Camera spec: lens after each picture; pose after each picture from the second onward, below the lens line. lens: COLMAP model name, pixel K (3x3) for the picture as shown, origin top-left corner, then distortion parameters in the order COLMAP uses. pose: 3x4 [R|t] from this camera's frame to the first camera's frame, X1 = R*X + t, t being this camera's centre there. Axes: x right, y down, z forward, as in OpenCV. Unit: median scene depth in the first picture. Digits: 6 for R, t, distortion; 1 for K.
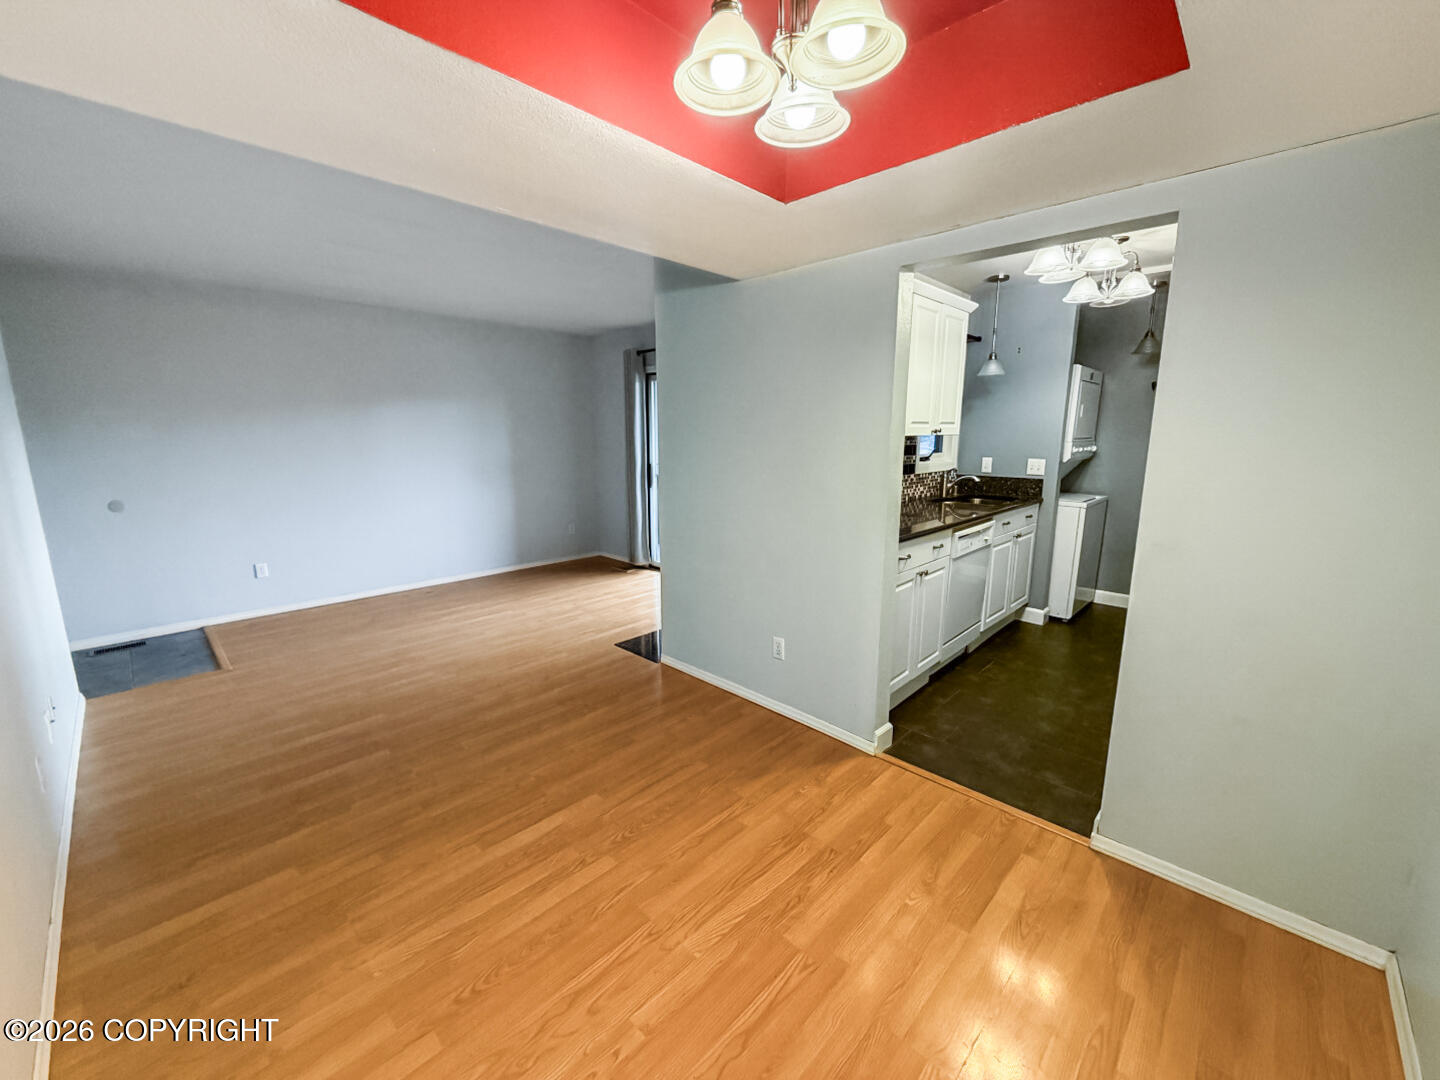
lens RADIAL K [[582.6, 0, 722.8], [0, 582.6, 537.4], [0, 0, 1]] dist [-0.005526, 0.000758]
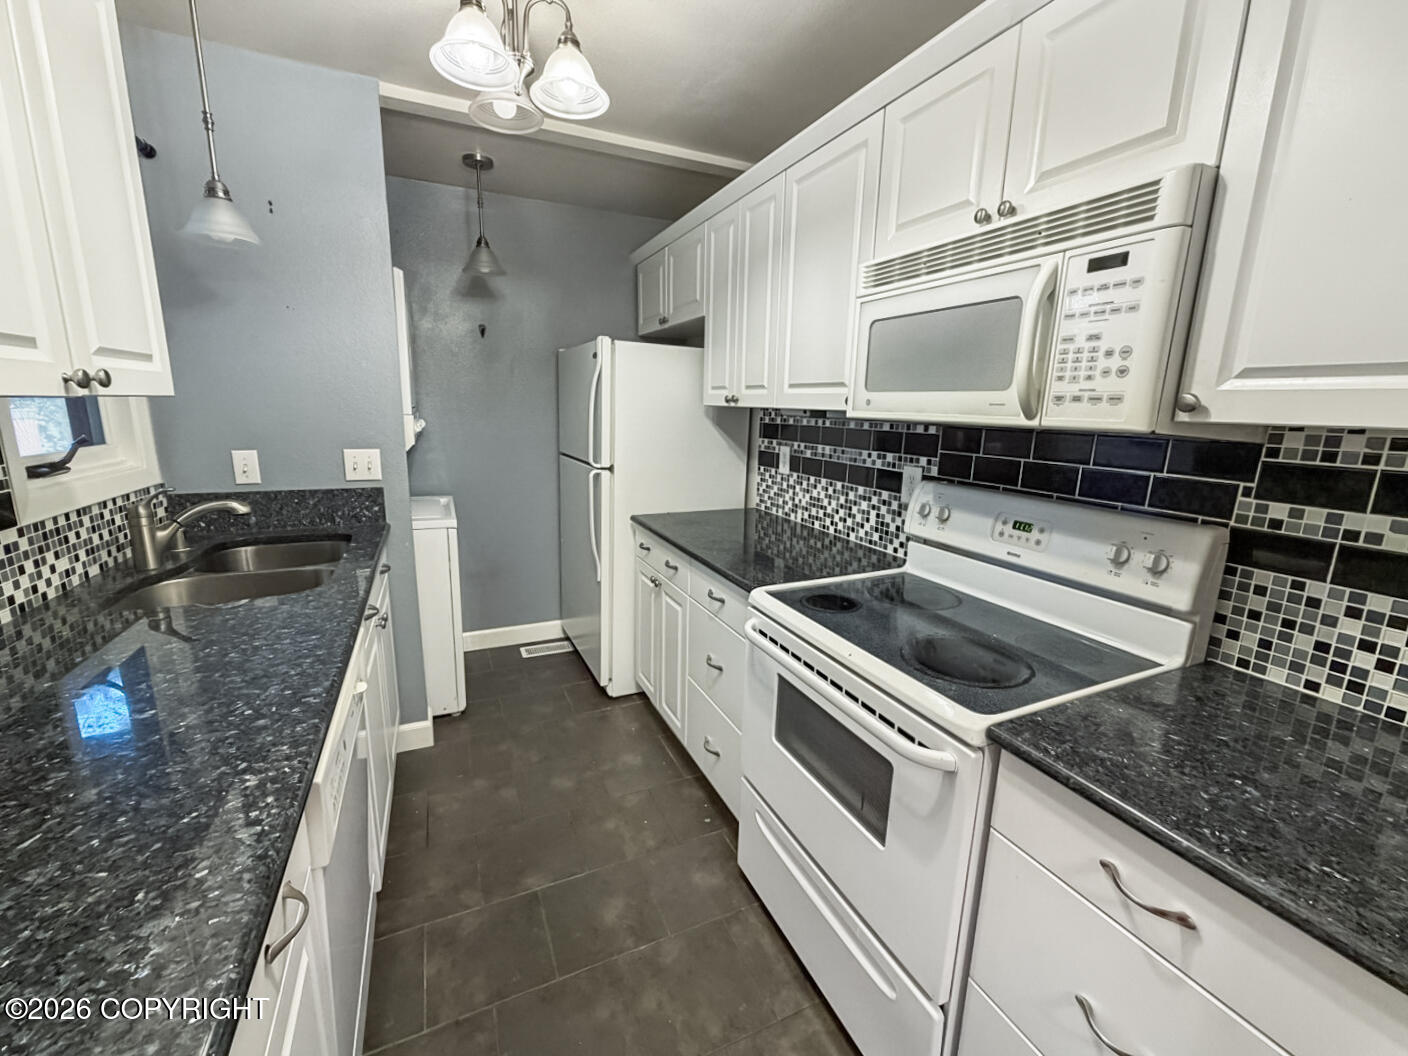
lens RADIAL K [[569.7, 0, 693.3], [0, 569.7, 526.9], [0, 0, 1]] dist [-0.005526, 0.000758]
pose [[0.353993, -0.183616, 0.917046, 0.191885], [0.149756, 0.979015, 0.138215, -0.097959], [-0.923180, 0.088406, 0.374062, 0.589480]]
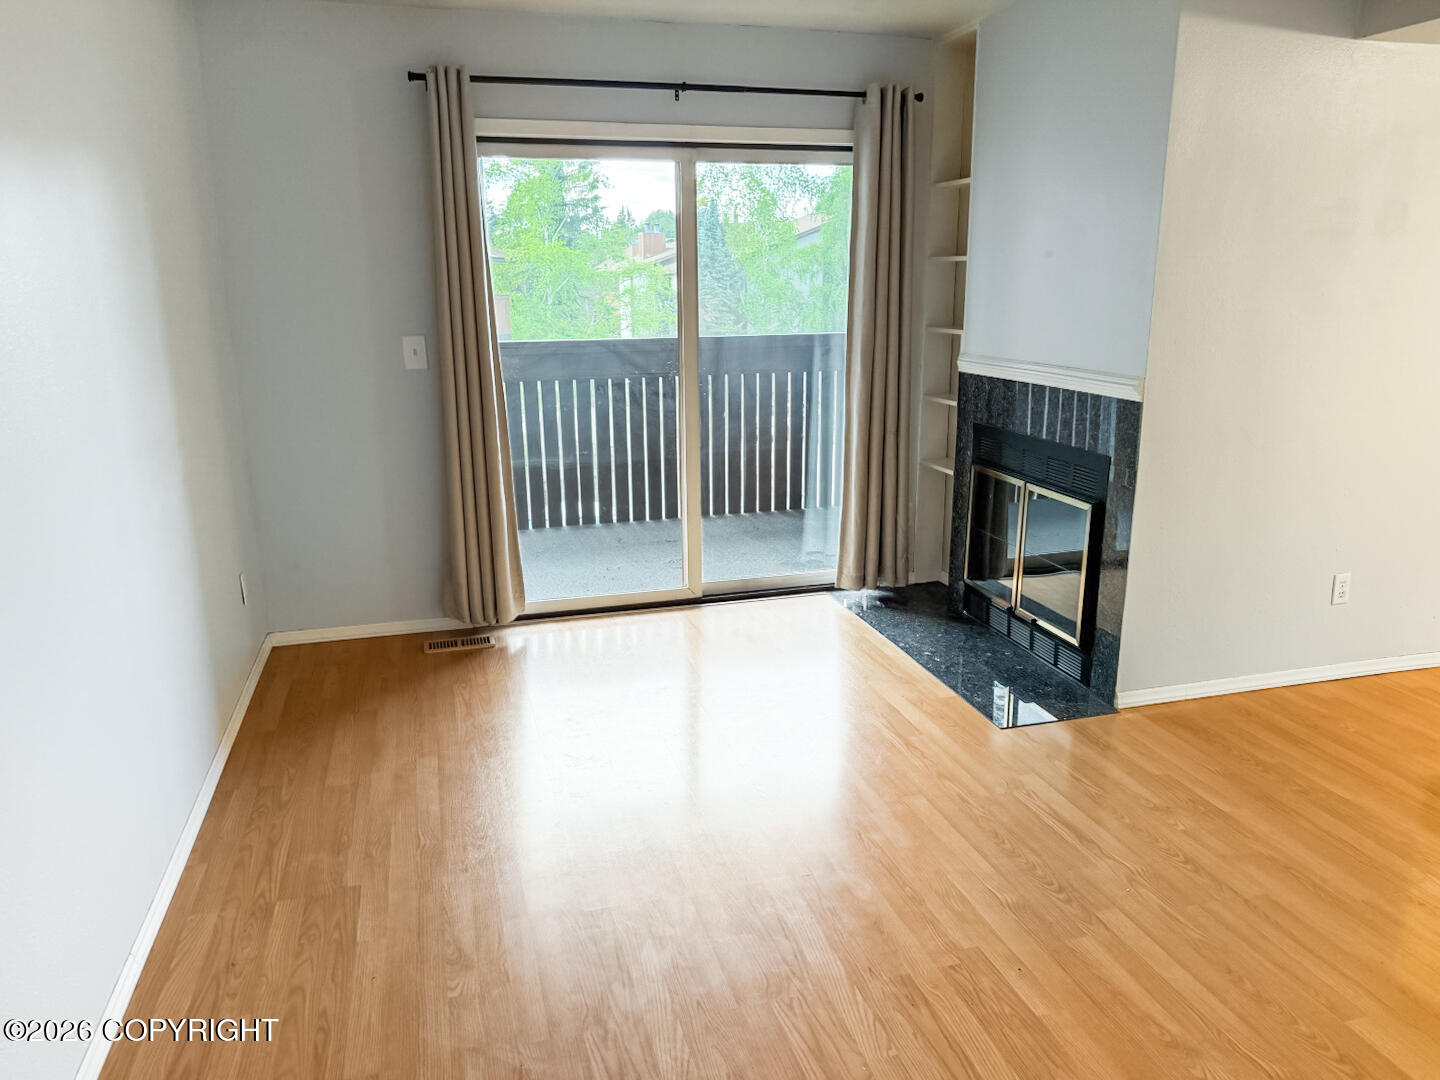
lens RADIAL K [[1037.8, 0, 710.4], [0, 1037.8, 545.1], [0, 0, 1]] dist [-0.005436, -0.009432]
pose [[0.497767, -0.220443, 0.838828, -0.969088], [0.167137, 0.973412, 0.156631, -0.133520], [-0.851054, 0.062234, 0.521377, 0.737669]]
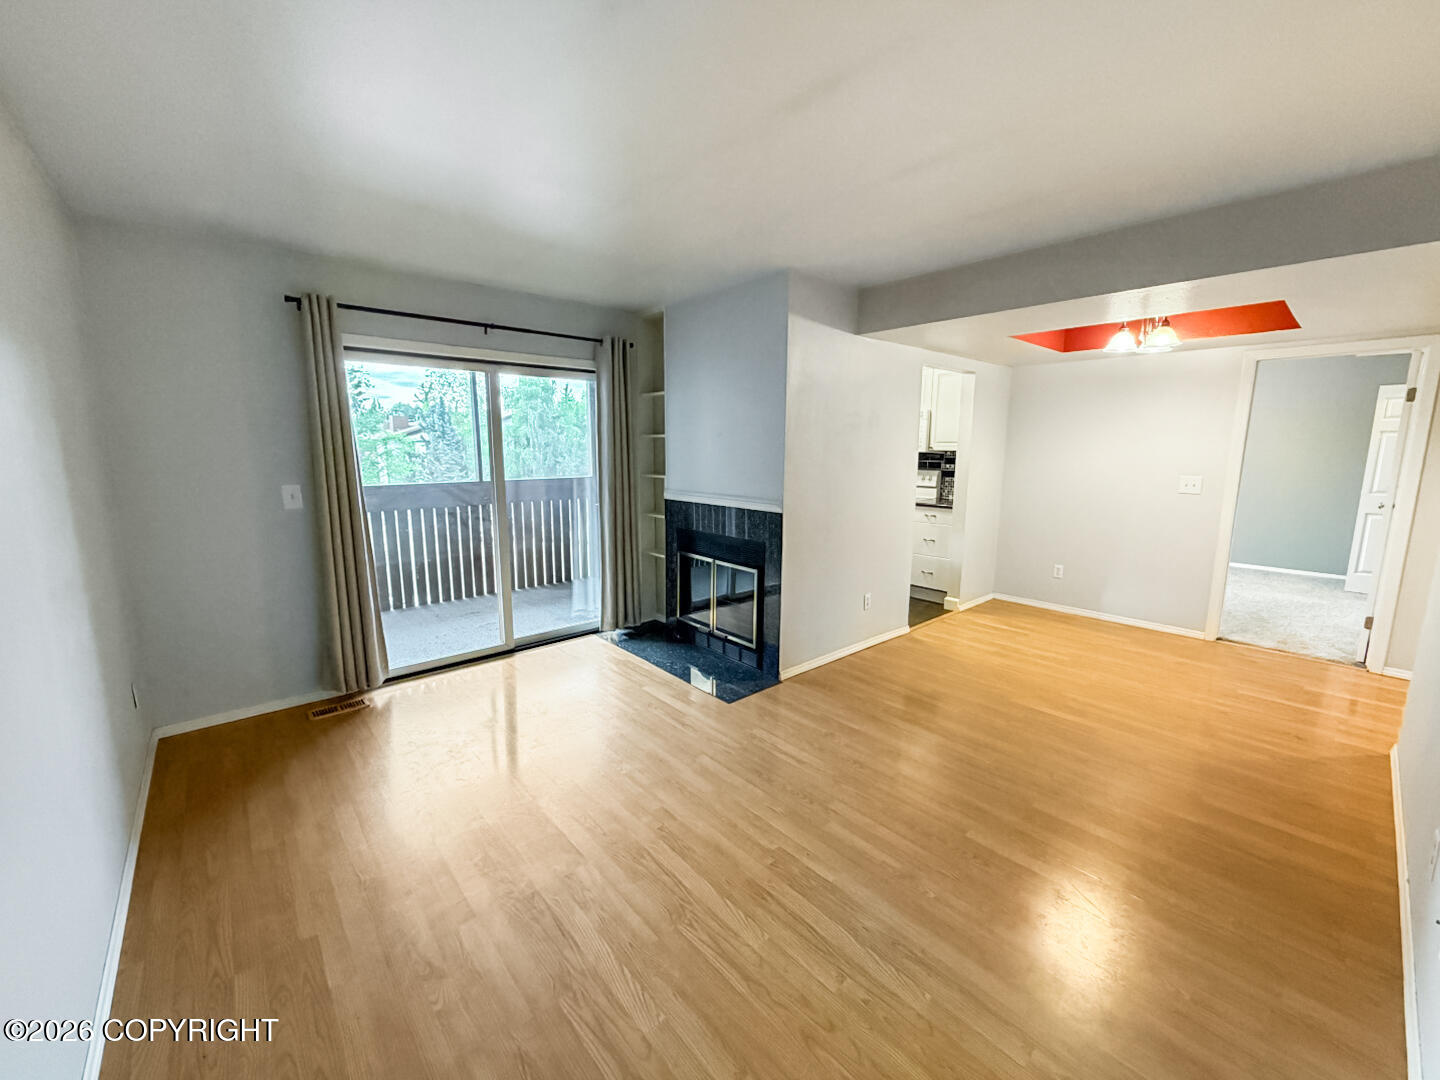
lens RADIAL K [[582.6, 0, 719.0], [0, 582.6, 536.7], [0, 0, 1]] dist [-0.005526, 0.000758]
pose [[0.073446, -0.154413, 0.985273, -0.946140], [0.178472, 0.974028, 0.139347, -0.160160], [-0.981200, 0.165609, 0.099097, 0.876300]]
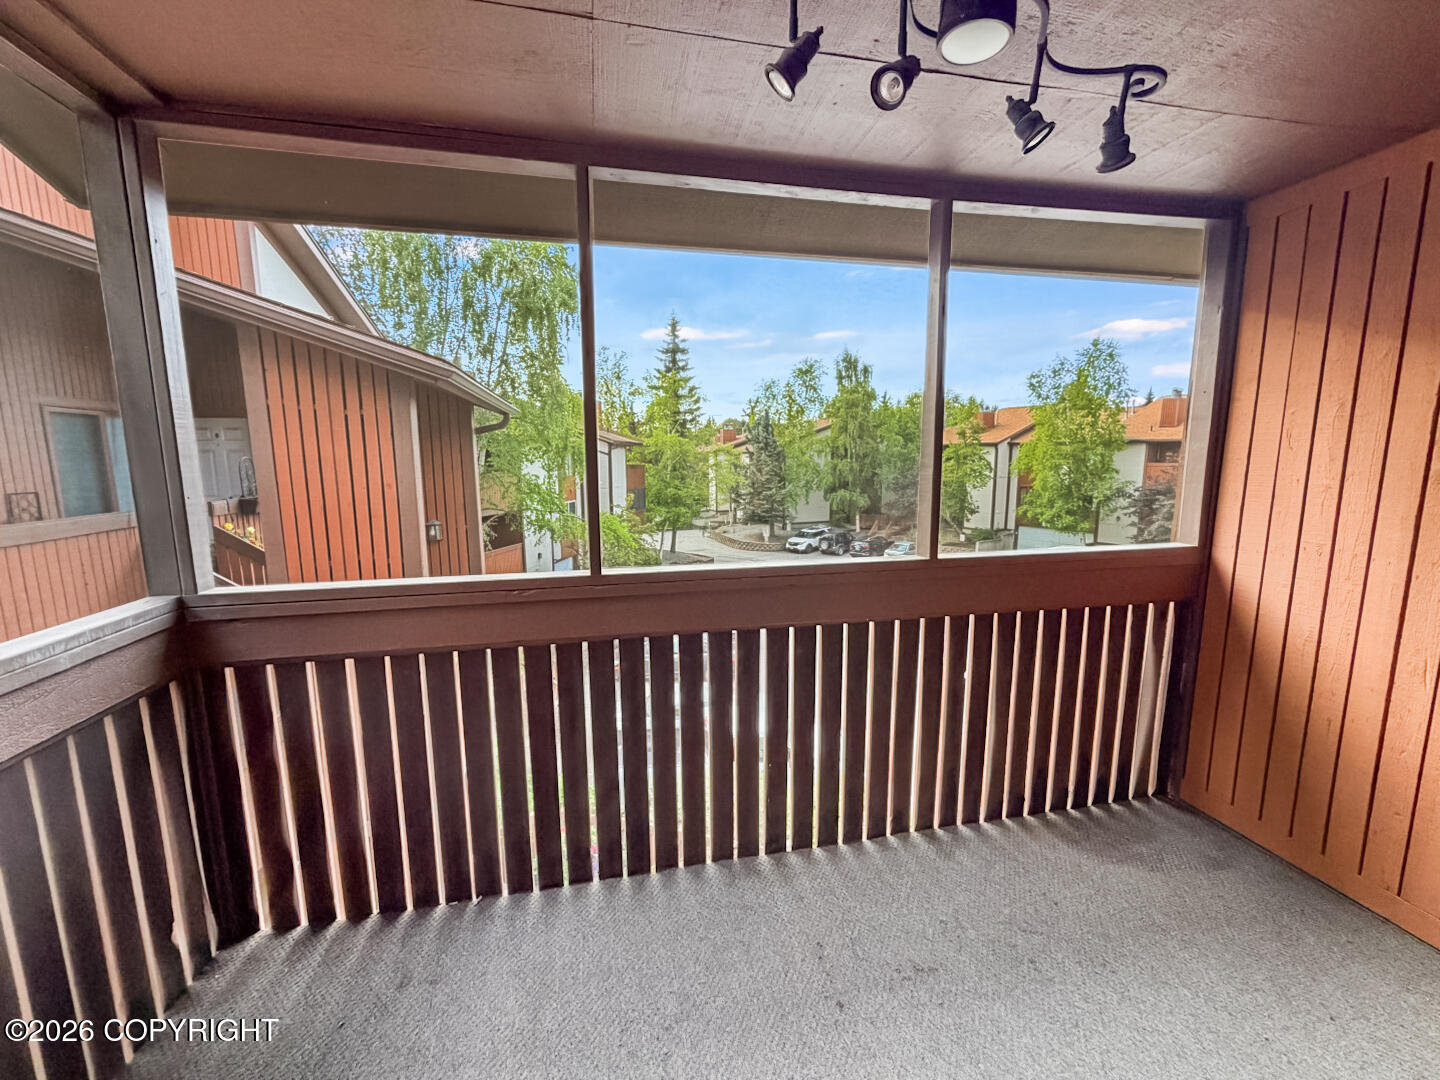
lens RADIAL K [[582.6, 0, 719.1], [0, 582.6, 539.1], [0, 0, 1]] dist [-0.005526, 0.000758]
pose [[0.550333, -0.121899, 0.825999, -0.163114], [0.158376, 0.986565, 0.040074, -0.264747], [-0.819787, 0.108764, 0.562245, 1.396134]]
